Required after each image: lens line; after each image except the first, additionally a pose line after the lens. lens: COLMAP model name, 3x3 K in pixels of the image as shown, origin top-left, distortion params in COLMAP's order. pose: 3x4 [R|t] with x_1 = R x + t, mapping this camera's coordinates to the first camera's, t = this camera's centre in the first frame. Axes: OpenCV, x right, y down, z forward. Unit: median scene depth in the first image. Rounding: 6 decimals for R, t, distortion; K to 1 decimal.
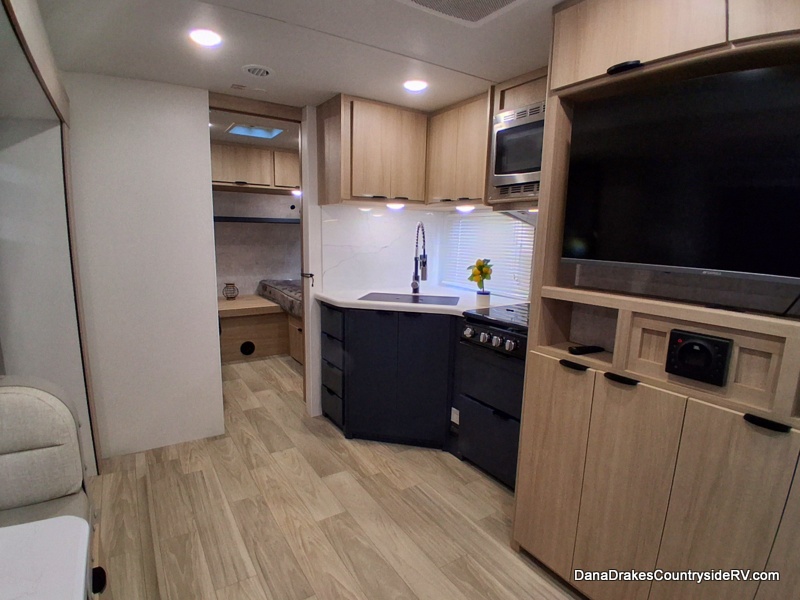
lens RADIAL K [[417.4, 0, 395.6], [0, 417.4, 308.7], [0, 0, 1]] dist [-0.034632, -0.007014]
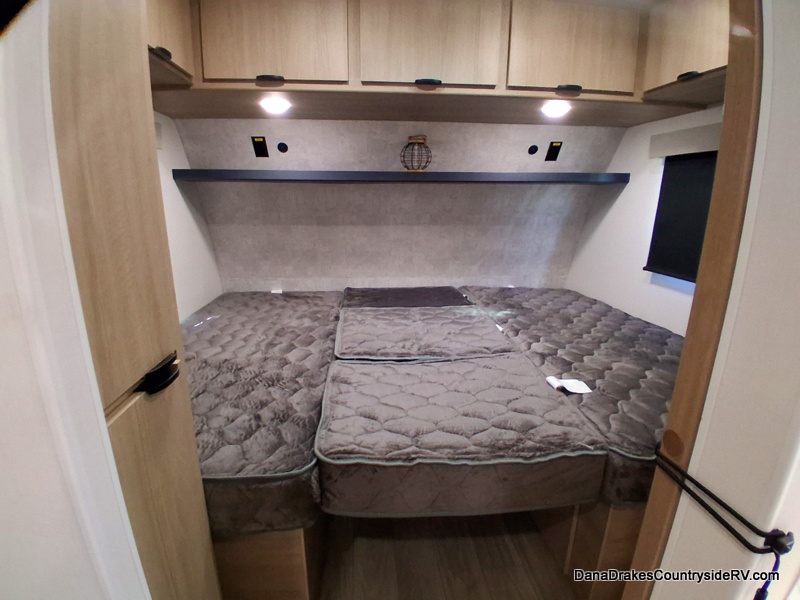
lens RADIAL K [[398.6, 0, 390.5], [0, 398.6, 311.0], [0, 0, 1]] dist [-0.019390, -0.021488]
pose [[0.877284, 0.112192, -0.466676, -0.301491], [-0.070167, 0.991830, 0.106539, -0.178104], [0.474816, -0.060720, 0.877988, 0.960105]]
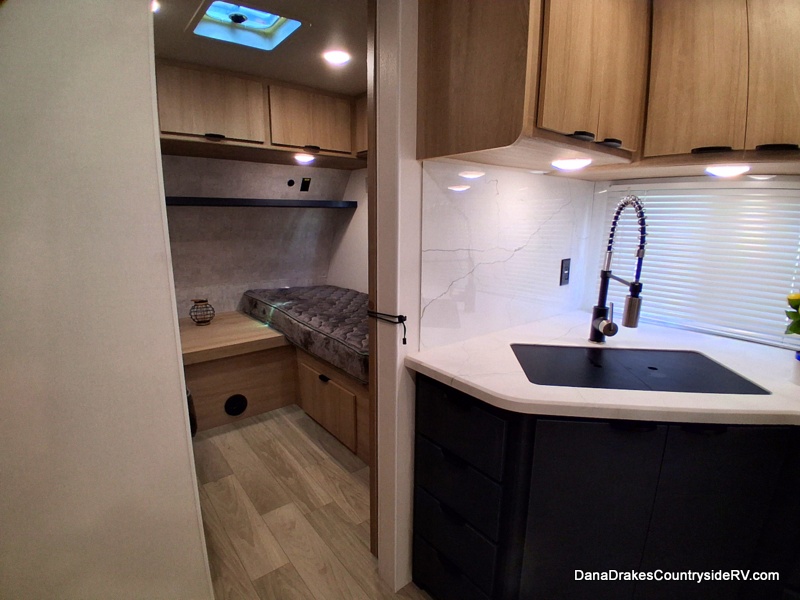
lens RADIAL K [[398.6, 0, 399.2], [0, 398.6, 308.6], [0, 0, 1]] dist [-0.019390, -0.021488]
pose [[0.994435, -0.035690, 0.099126, -0.280719], [0.031304, 0.998476, 0.045452, -0.126464], [-0.100597, -0.042096, 0.994036, 0.653042]]
